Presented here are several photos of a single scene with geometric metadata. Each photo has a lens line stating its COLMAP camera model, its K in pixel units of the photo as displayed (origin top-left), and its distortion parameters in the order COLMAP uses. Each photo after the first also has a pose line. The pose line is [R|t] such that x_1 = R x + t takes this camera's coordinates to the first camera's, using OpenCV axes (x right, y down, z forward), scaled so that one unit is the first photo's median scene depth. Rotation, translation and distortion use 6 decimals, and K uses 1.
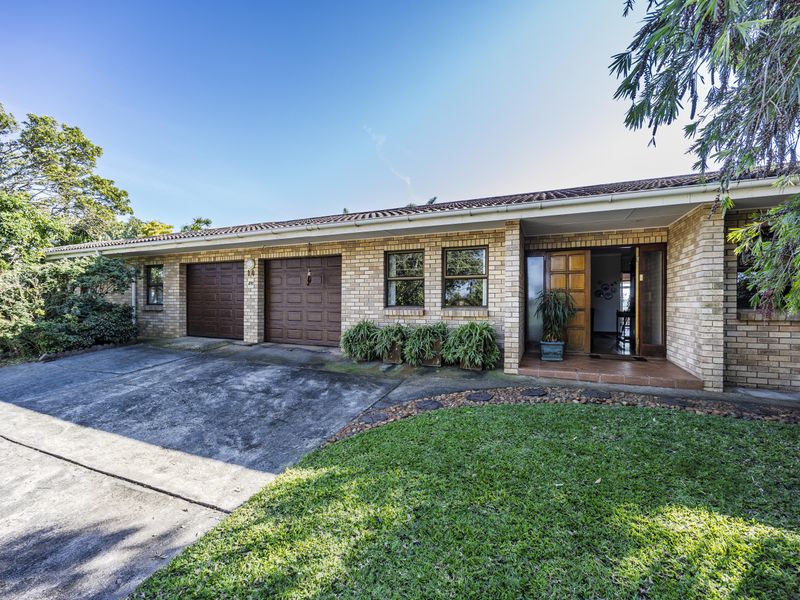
lens RADIAL K [[349.3, 0, 399.0], [0, 349.3, 306.1], [0, 0, 1]] dist [0.000260, 0.000028]
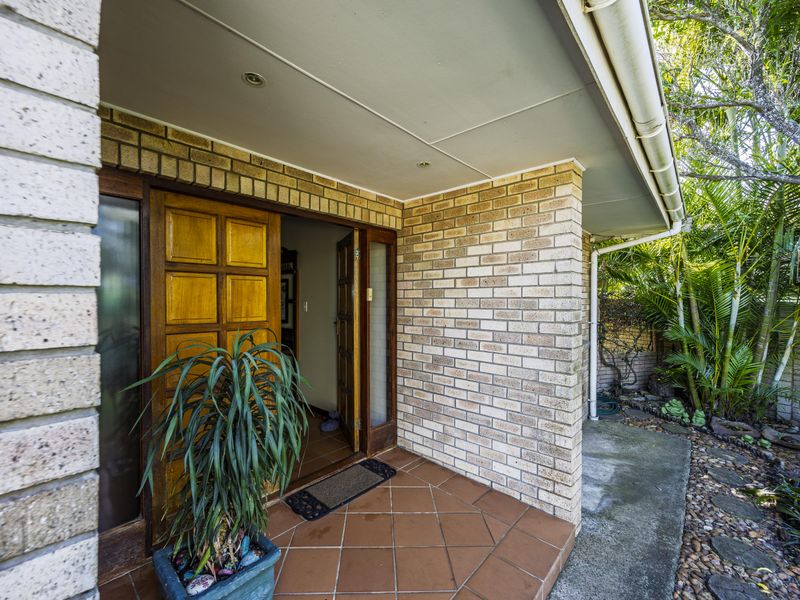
lens RADIAL K [[349.3, 0, 399.0], [0, 349.3, 306.1], [0, 0, 1]] dist [0.000260, 0.000028]
pose [[0.316432, -0.016660, 0.948469, 0.243050], [0.003361, 0.999859, 0.016442, -0.072327], [-0.948609, -0.002015, 0.316444, 0.792822]]
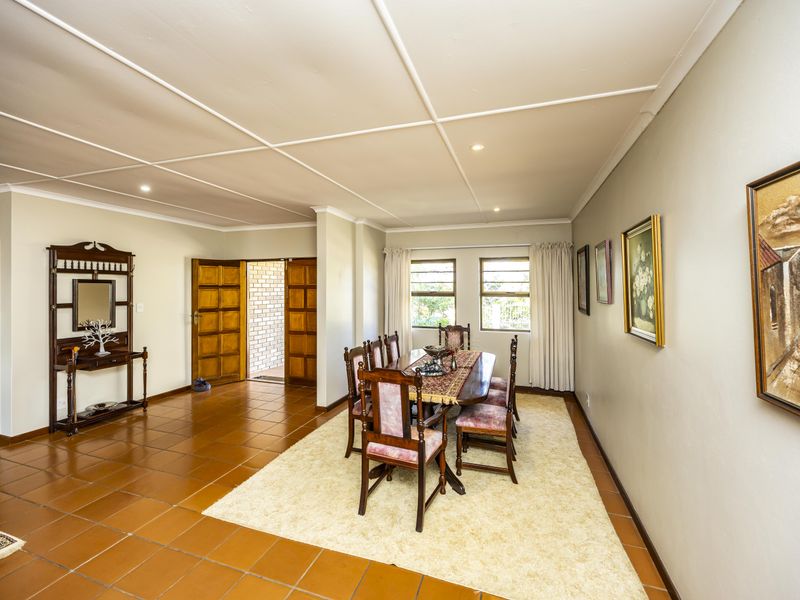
lens RADIAL K [[349.3, 0, 399.0], [0, 349.3, 306.1], [0, 0, 1]] dist [0.000260, 0.000028]
pose [[-0.996658, 0.002920, -0.081634, 0.360603], [-0.001955, 0.998222, 0.059575, -0.108524], [0.081663, 0.059536, -0.994880, 1.945756]]
